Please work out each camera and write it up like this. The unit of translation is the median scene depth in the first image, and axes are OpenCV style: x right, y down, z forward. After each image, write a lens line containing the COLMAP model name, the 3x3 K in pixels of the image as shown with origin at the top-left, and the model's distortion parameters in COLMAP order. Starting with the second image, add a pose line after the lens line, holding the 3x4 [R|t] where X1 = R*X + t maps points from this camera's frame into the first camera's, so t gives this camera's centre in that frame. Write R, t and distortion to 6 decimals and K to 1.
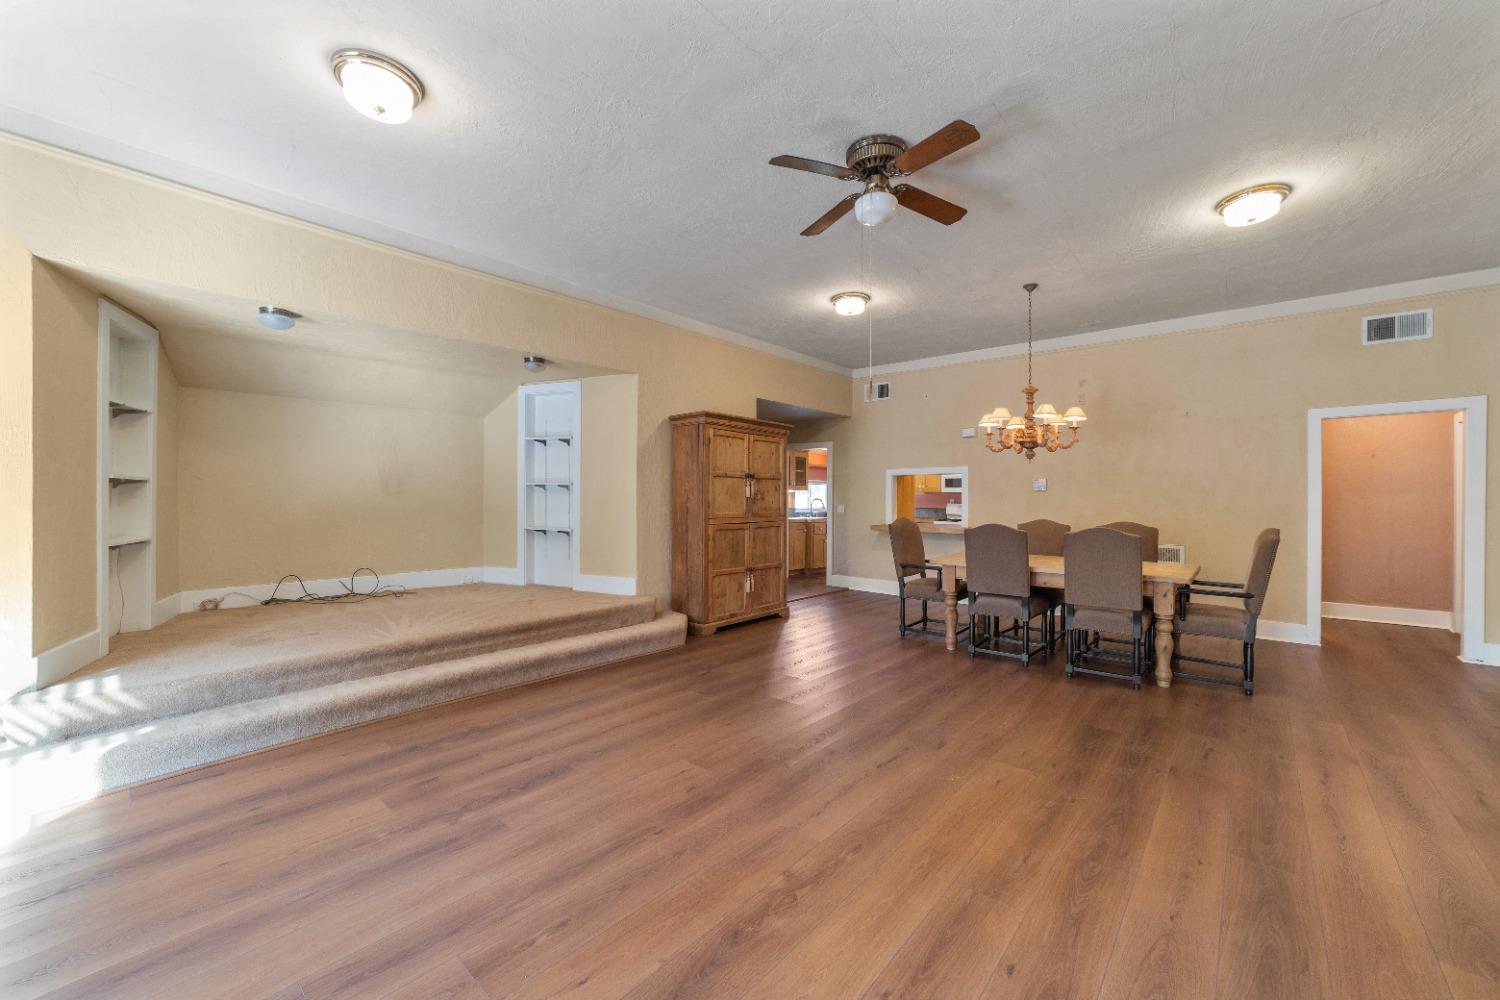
lens RADIAL K [[576.4, 0, 747.7], [0, 576.4, 501.5], [0, 0, 1]] dist [-0.021214, 0.005227]
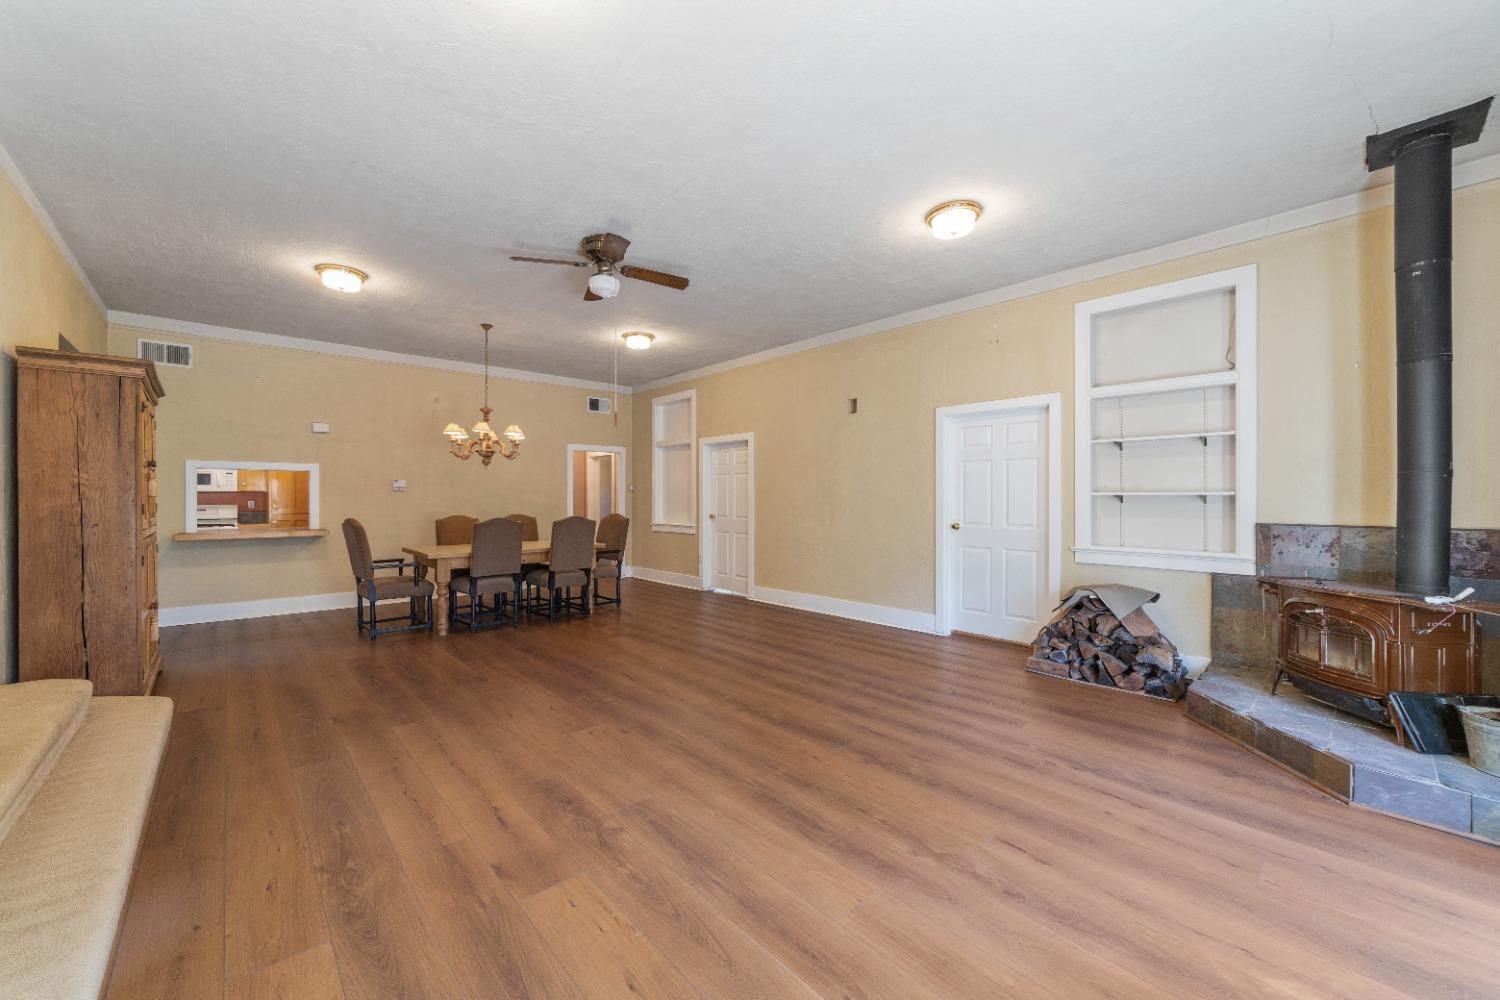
lens RADIAL K [[576.4, 0, 742.7], [0, 576.4, 498.6], [0, 0, 1]] dist [-0.021214, 0.005227]
pose [[0.113150, -0.002201, 0.993575, -0.606262], [0.008490, 0.999963, 0.001249, 0.000846], [-0.993542, 0.008294, 0.113165, 0.283090]]
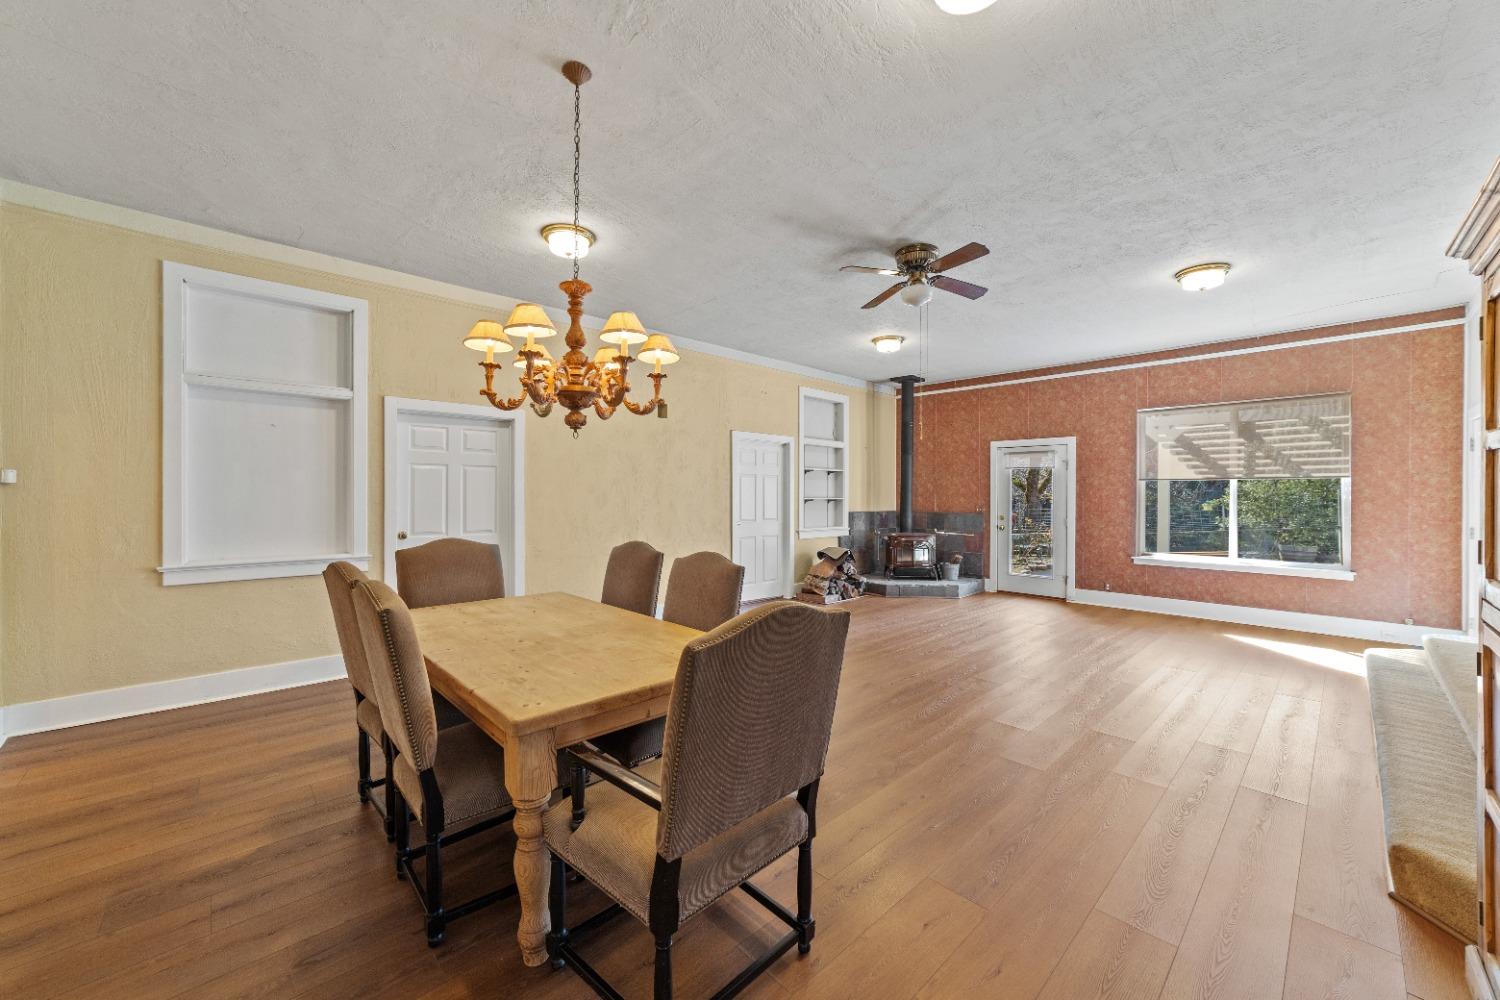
lens RADIAL K [[576.4, 0, 745.8], [0, 576.4, 498.7], [0, 0, 1]] dist [-0.021214, 0.005227]
pose [[-0.995561, -0.007795, 0.093798, 0.275639], [-0.006275, 0.999844, 0.016487, -0.023363], [-0.093911, 0.015825, -0.995455, 1.324664]]
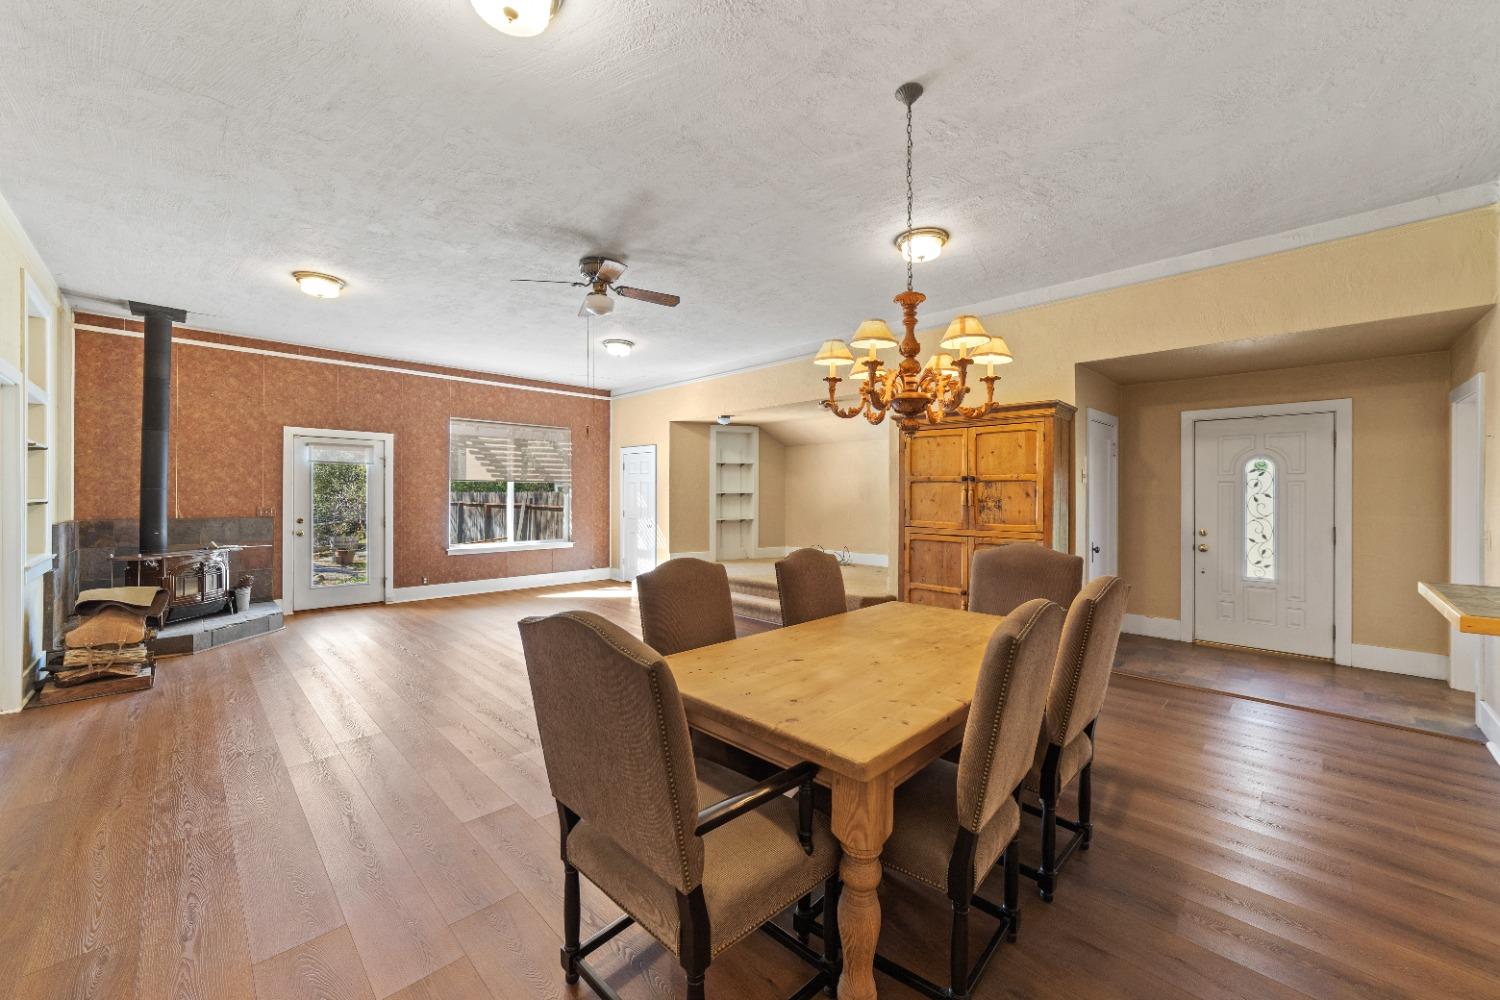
lens RADIAL K [[576.4, 0, 748.0], [0, 576.4, 492.5], [0, 0, 1]] dist [-0.021214, 0.005227]
pose [[-0.061142, -0.008100, -0.998096, 0.906972], [-0.011484, 0.999907, -0.007411, -0.016507], [0.998063, 0.011009, -0.061229, 0.802215]]
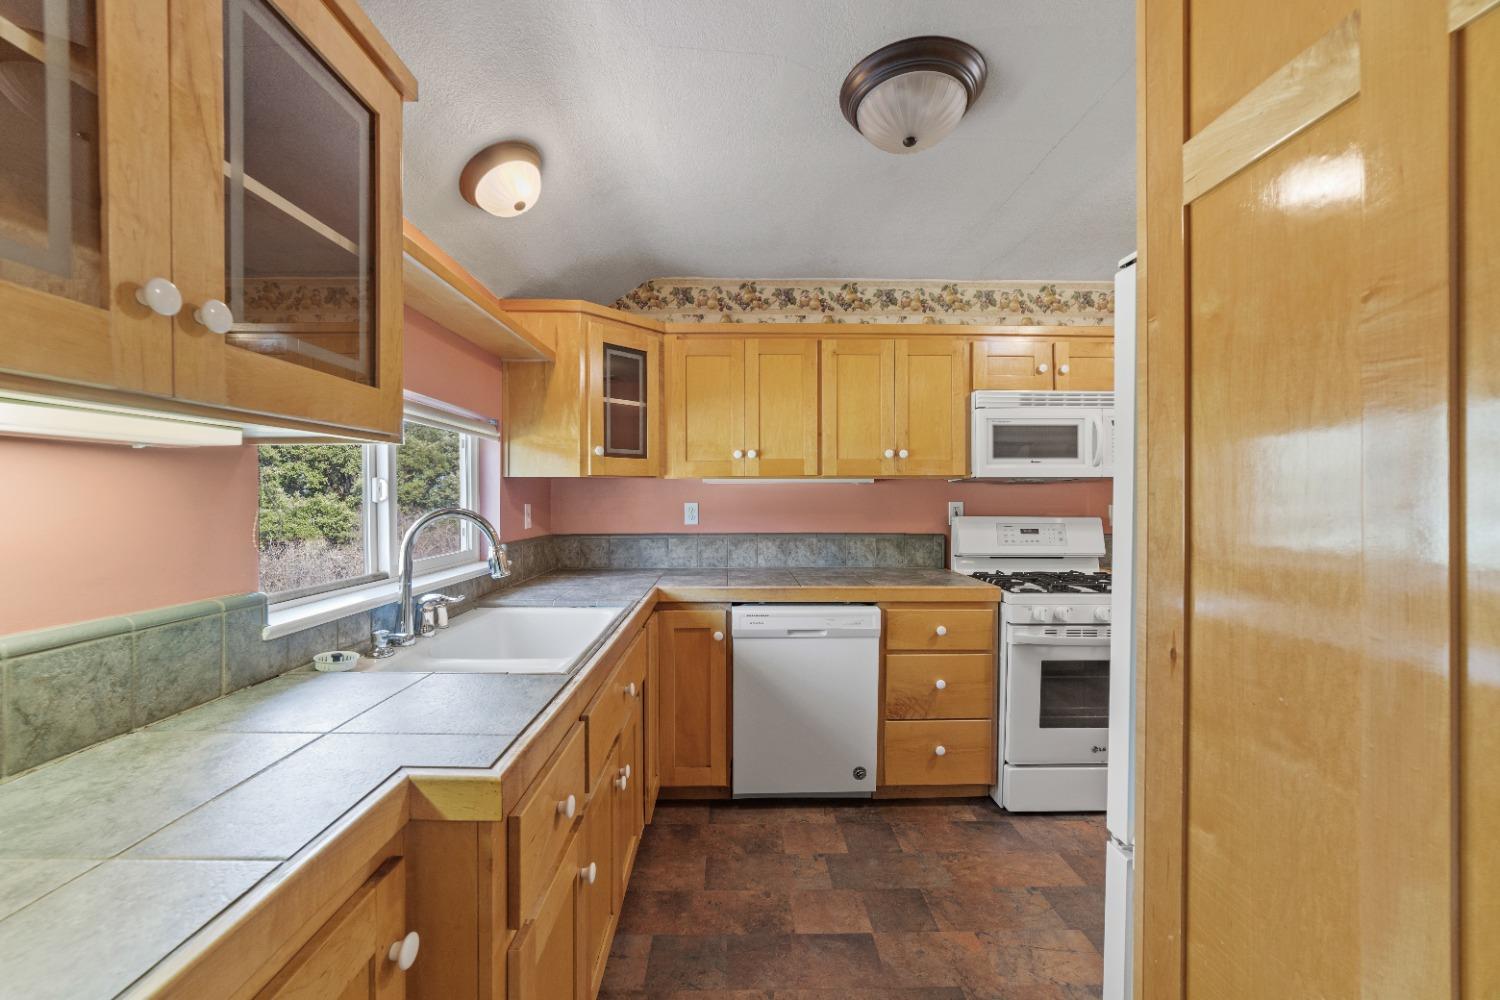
lens RADIAL K [[576.4, 0, 744.7], [0, 576.4, 494.3], [0, 0, 1]] dist [-0.021214, 0.005227]
pose [[0.738218, -0.004844, 0.674545, 0.152396], [0.010338, 0.999938, -0.004133, -0.014614], [-0.674483, 0.010024, 0.738222, 1.639268]]
